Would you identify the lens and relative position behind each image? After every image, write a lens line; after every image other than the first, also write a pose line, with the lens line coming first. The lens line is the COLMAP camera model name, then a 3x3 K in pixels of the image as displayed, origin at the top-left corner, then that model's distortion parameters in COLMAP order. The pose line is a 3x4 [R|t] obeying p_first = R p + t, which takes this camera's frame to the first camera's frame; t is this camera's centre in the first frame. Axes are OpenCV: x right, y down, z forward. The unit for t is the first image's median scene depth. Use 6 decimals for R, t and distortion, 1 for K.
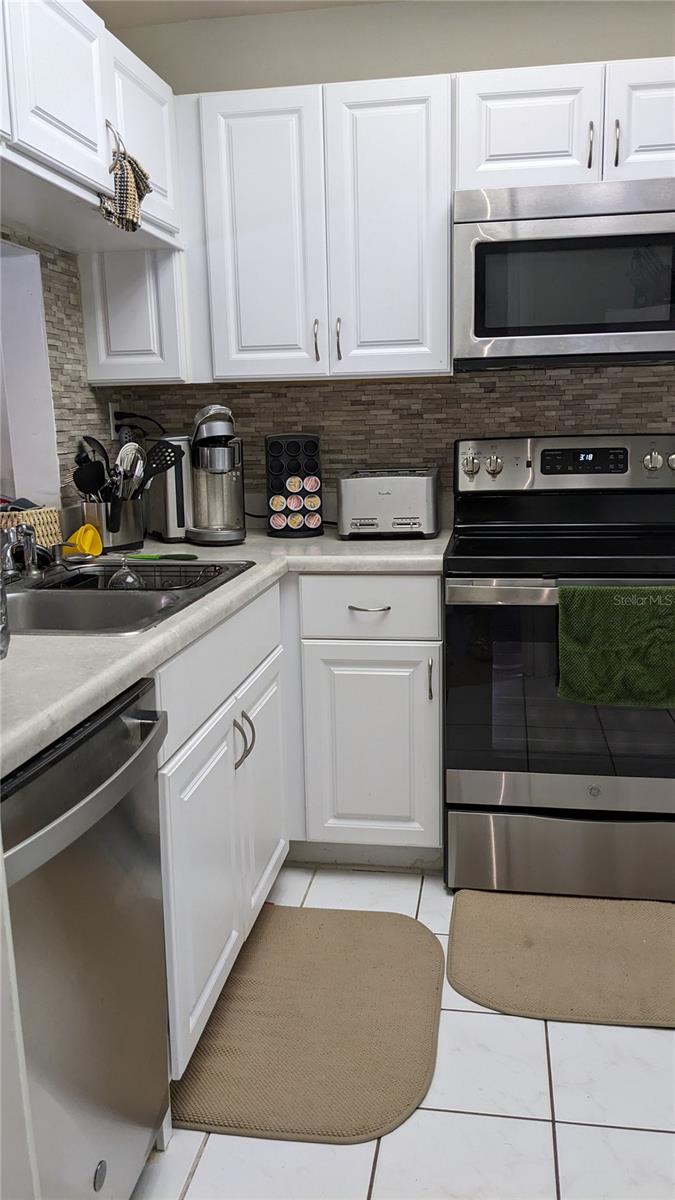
lens RADIAL K [[977.3, 0, 376.6], [0, 977.3, 598.8], [0, 0, 1]] dist [0.061177, -0.118664]
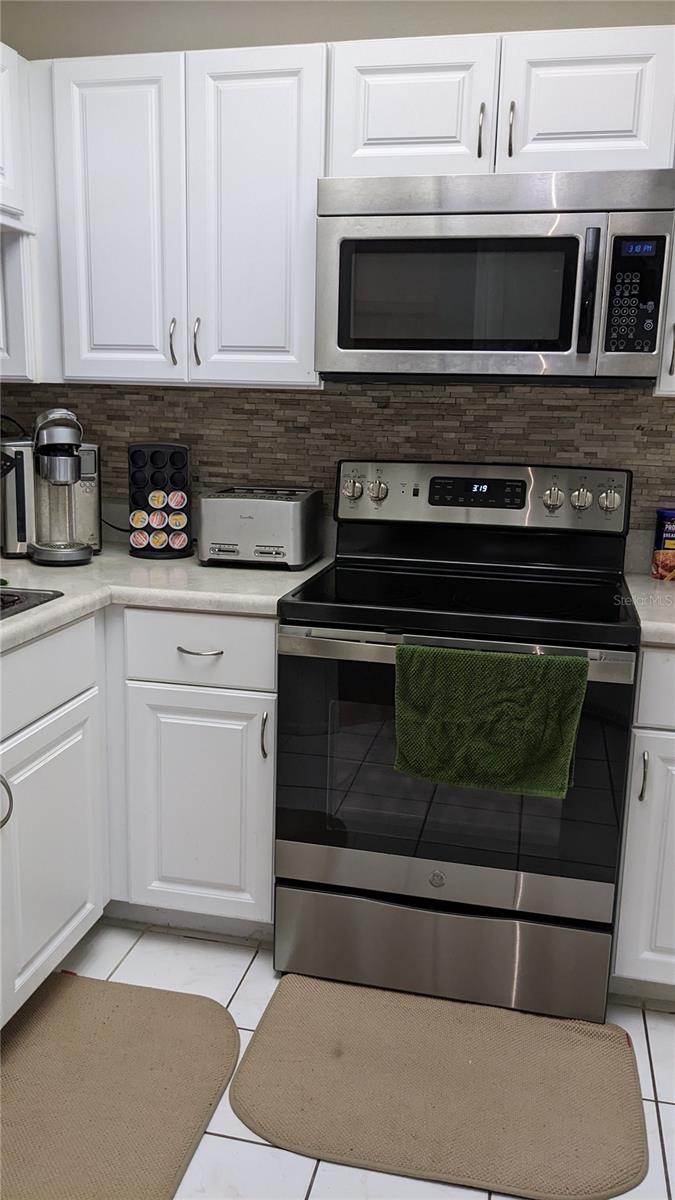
lens RADIAL K [[977.3, 0, 376.6], [0, 977.3, 598.8], [0, 0, 1]] dist [0.061177, -0.118664]
pose [[0.996524, 0.059931, -0.057868, 0.188845], [-0.058871, 0.998068, 0.019855, -0.060716], [0.058946, -0.016379, 0.998127, 0.122227]]
